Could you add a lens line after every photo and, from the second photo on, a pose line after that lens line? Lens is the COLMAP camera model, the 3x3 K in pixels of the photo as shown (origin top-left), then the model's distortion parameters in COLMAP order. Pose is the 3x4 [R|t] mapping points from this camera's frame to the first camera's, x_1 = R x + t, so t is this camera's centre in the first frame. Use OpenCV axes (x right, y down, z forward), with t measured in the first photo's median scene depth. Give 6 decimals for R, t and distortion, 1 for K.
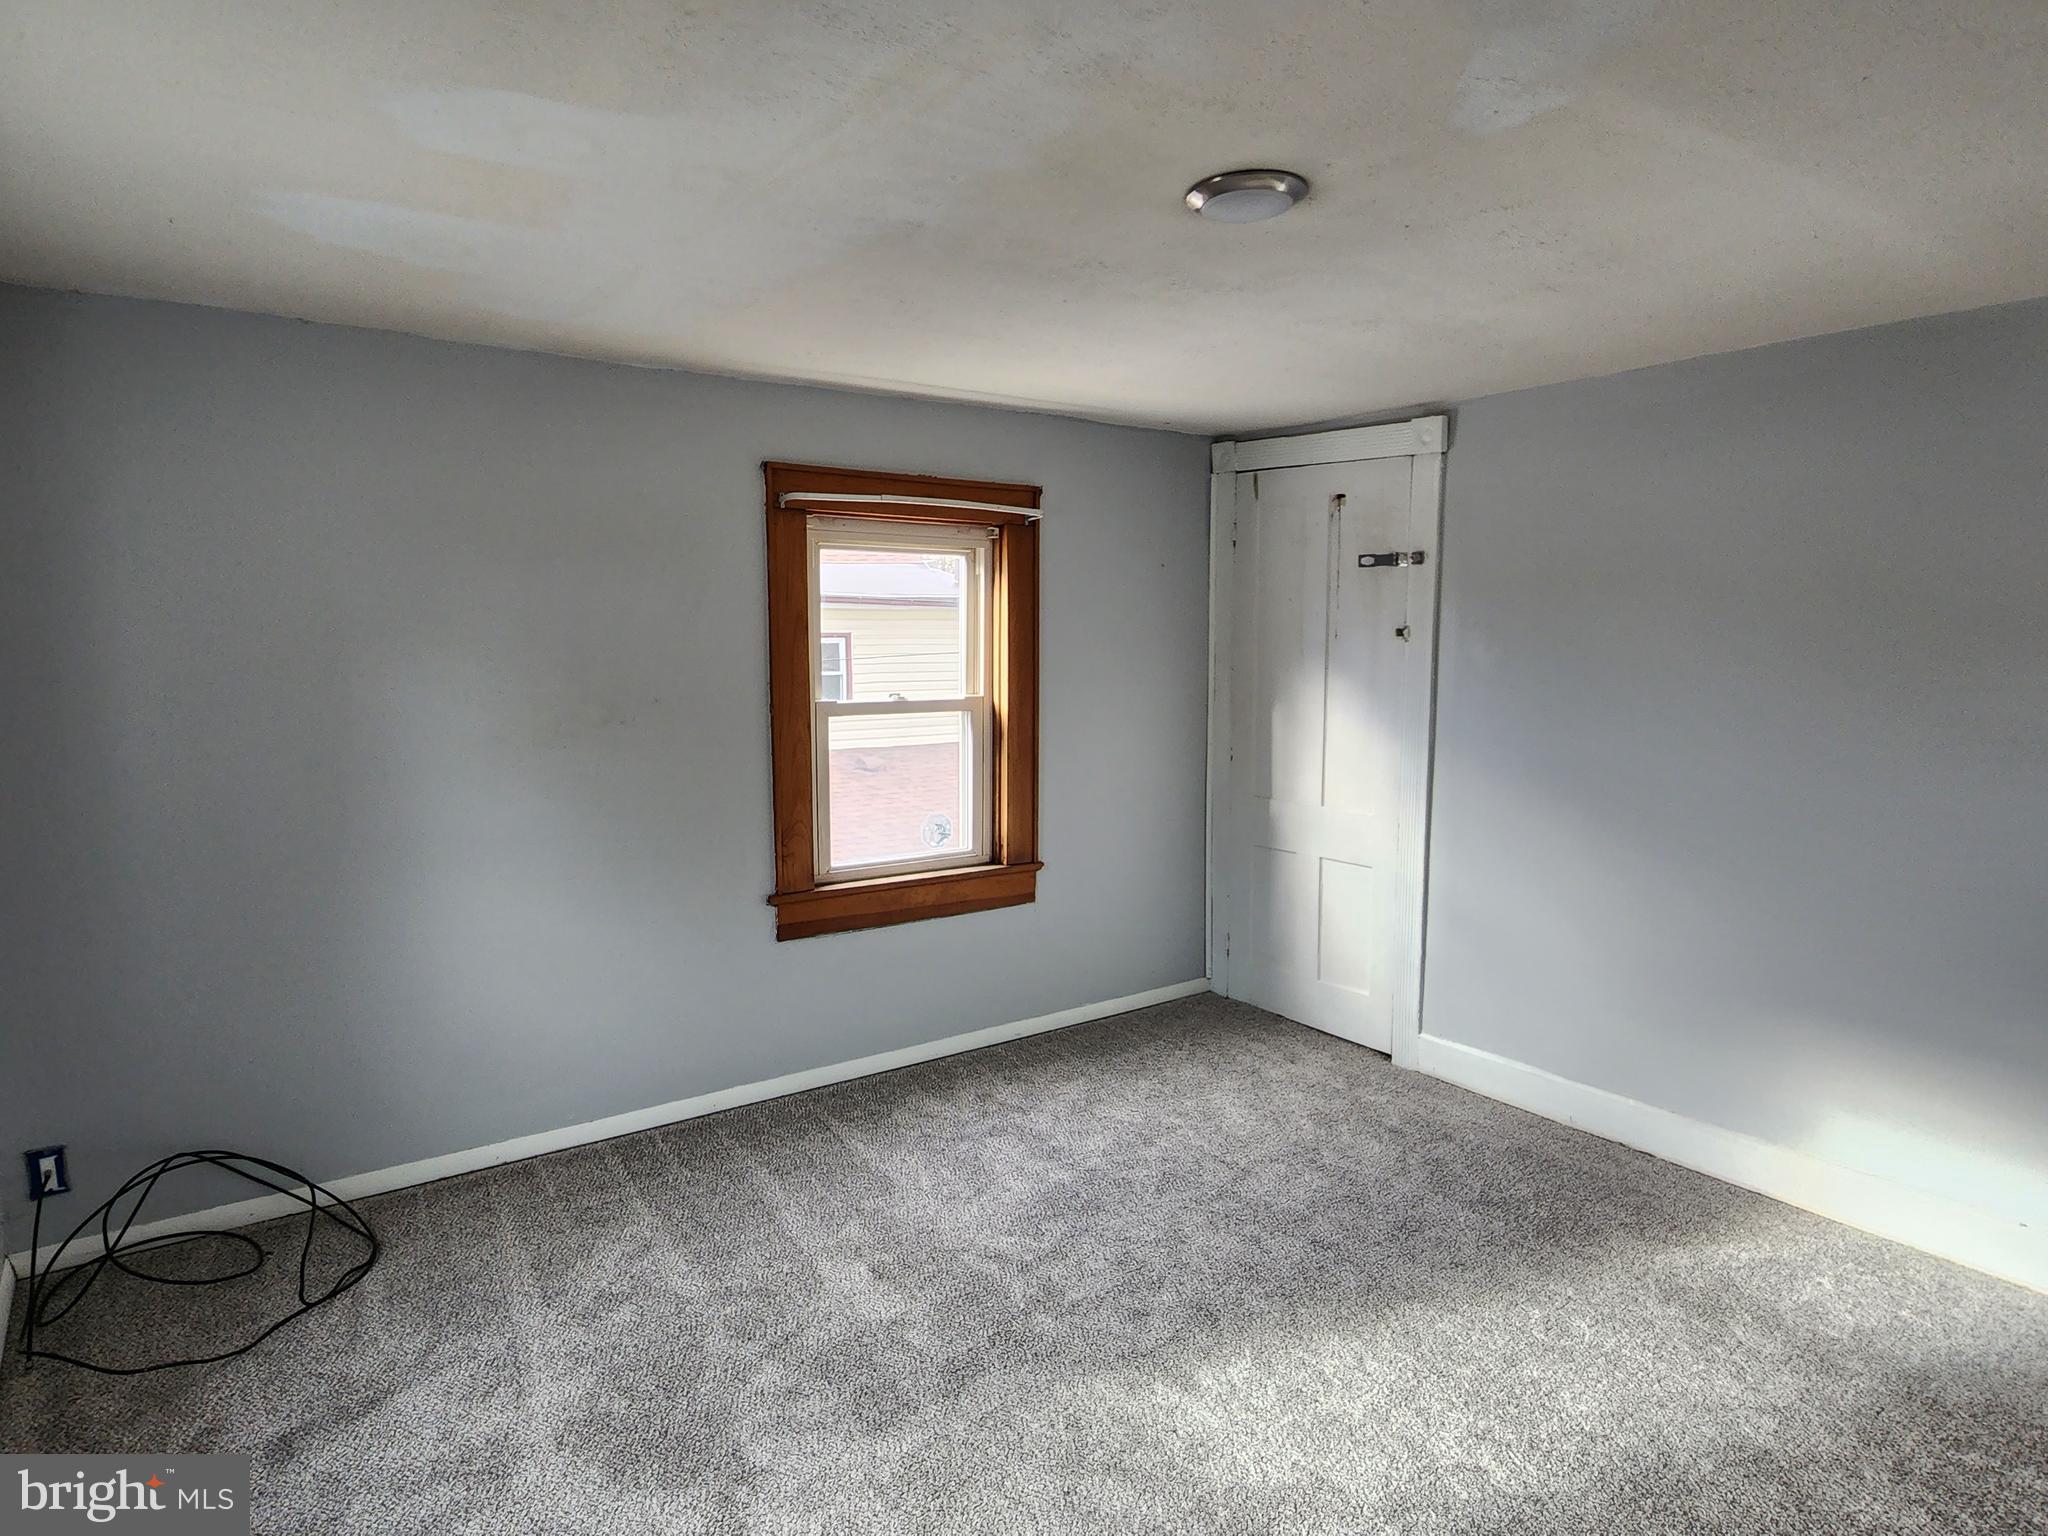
lens RADIAL K [[1240.6, 0, 1024.0], [0, 1240.6, 768.0], [0, 0, 1]] dist [-0.001022, -0.000606]
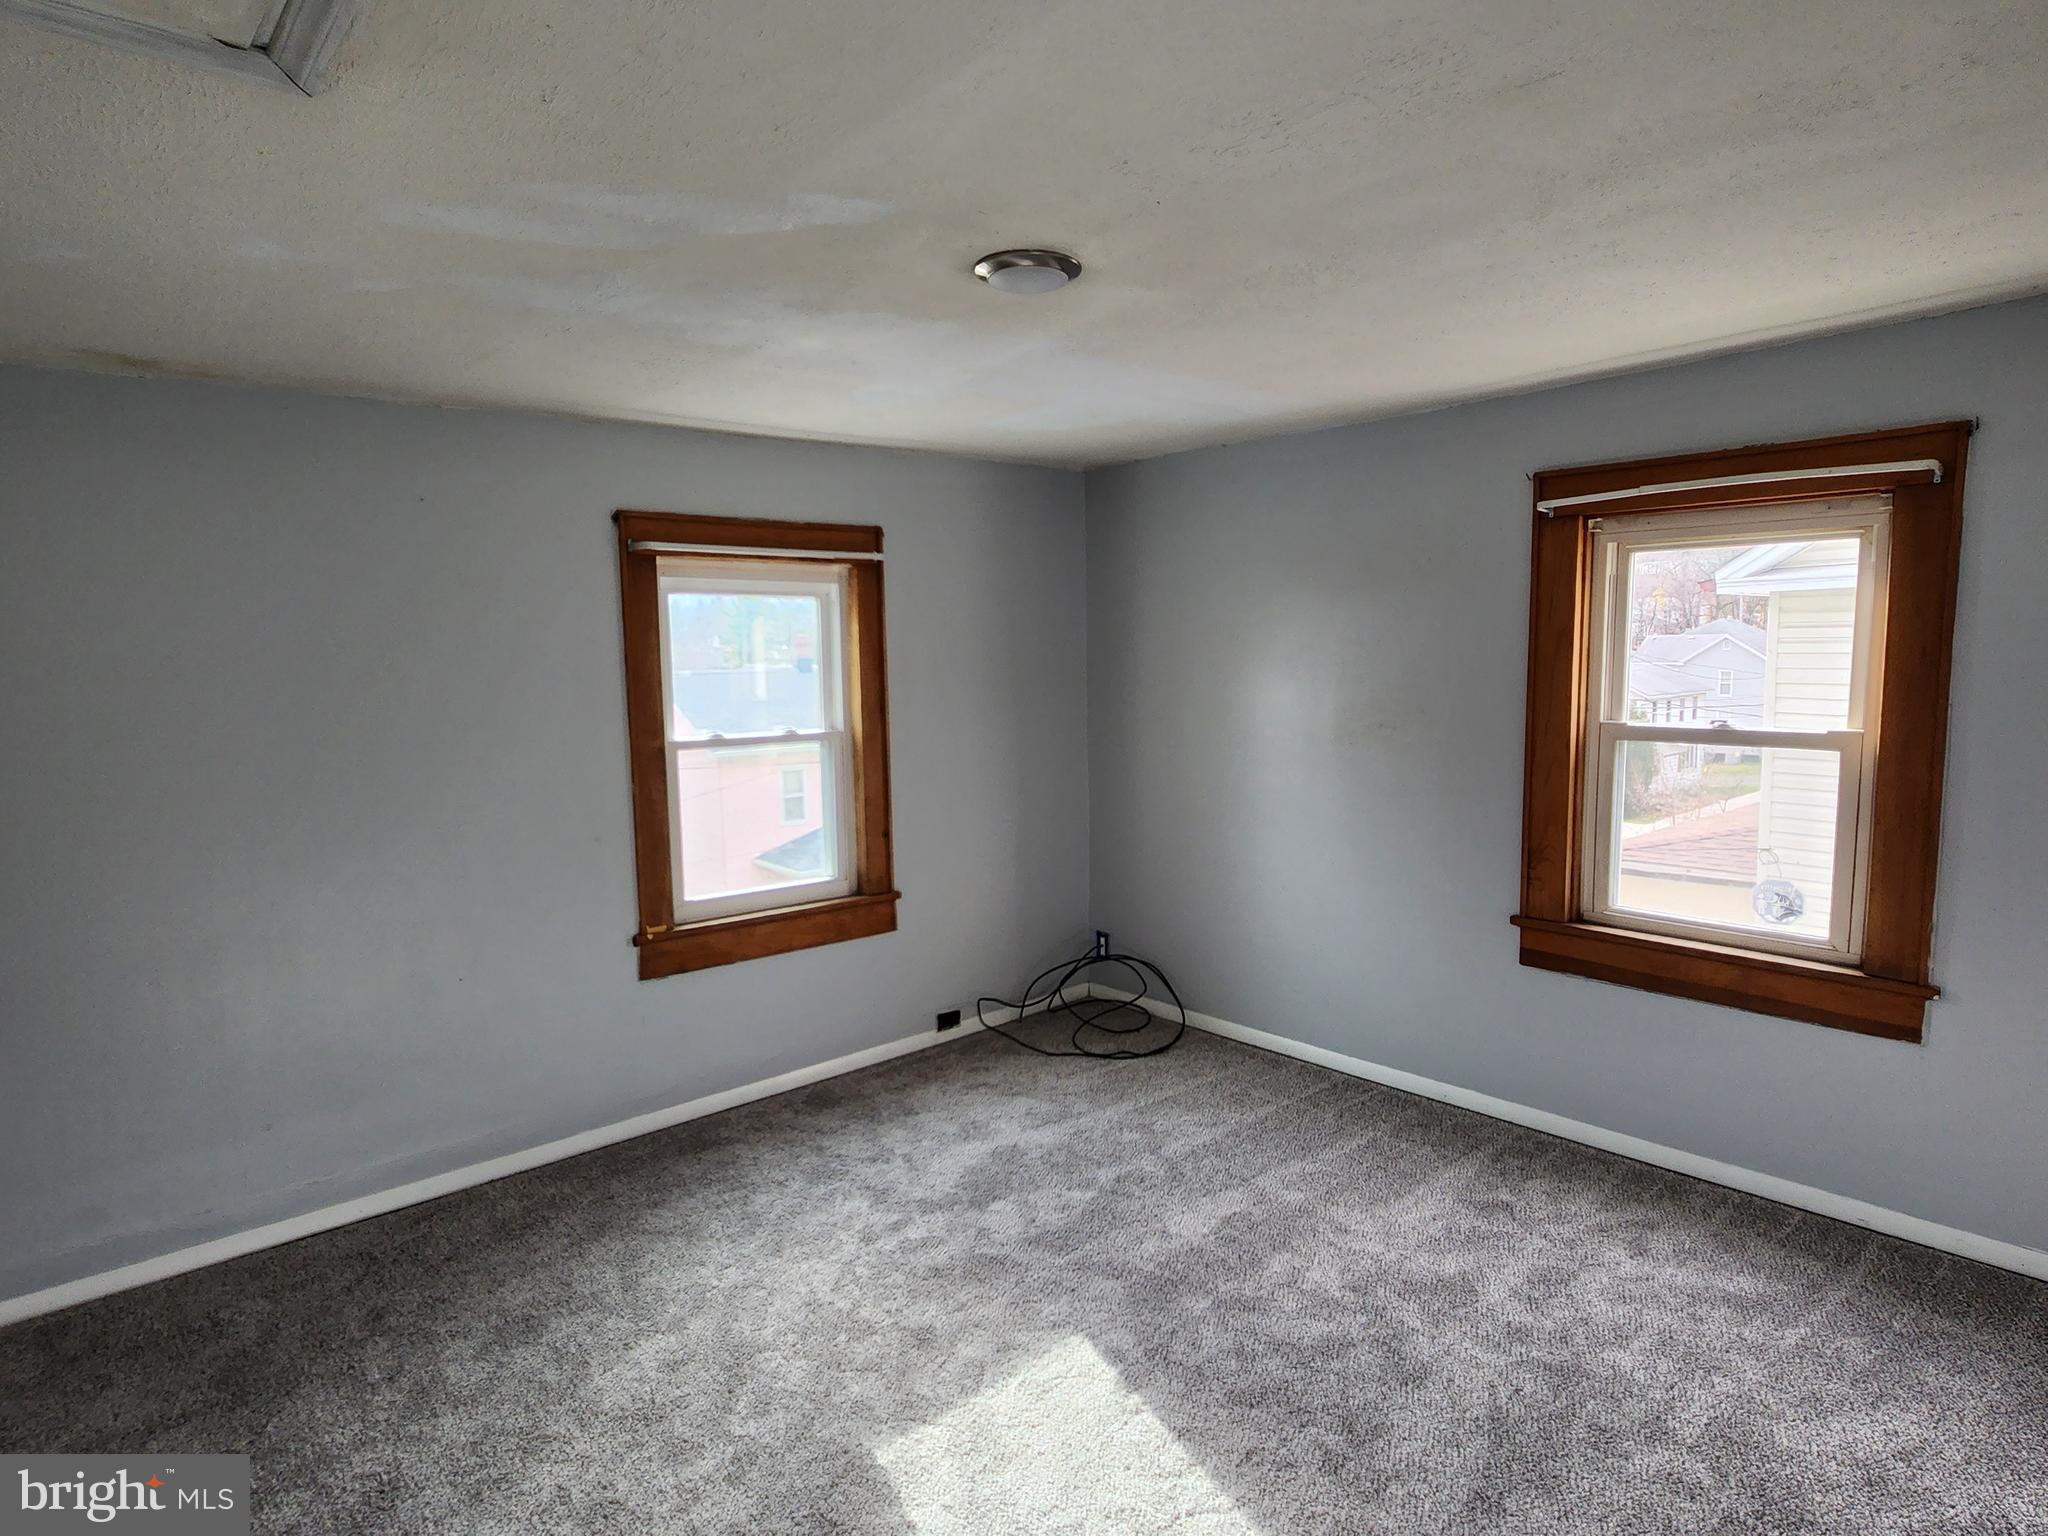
lens RADIAL K [[1186.8, 0, 1019.4], [0, 1186.8, 777.4], [0, 0, 1]] dist [-0.002333, -0.001658]
pose [[0.086490, 0.096913, -0.991528, 0.681845], [-0.109128, 0.990190, 0.087263, -0.043716], [0.990258, 0.100656, 0.096218, 0.510616]]
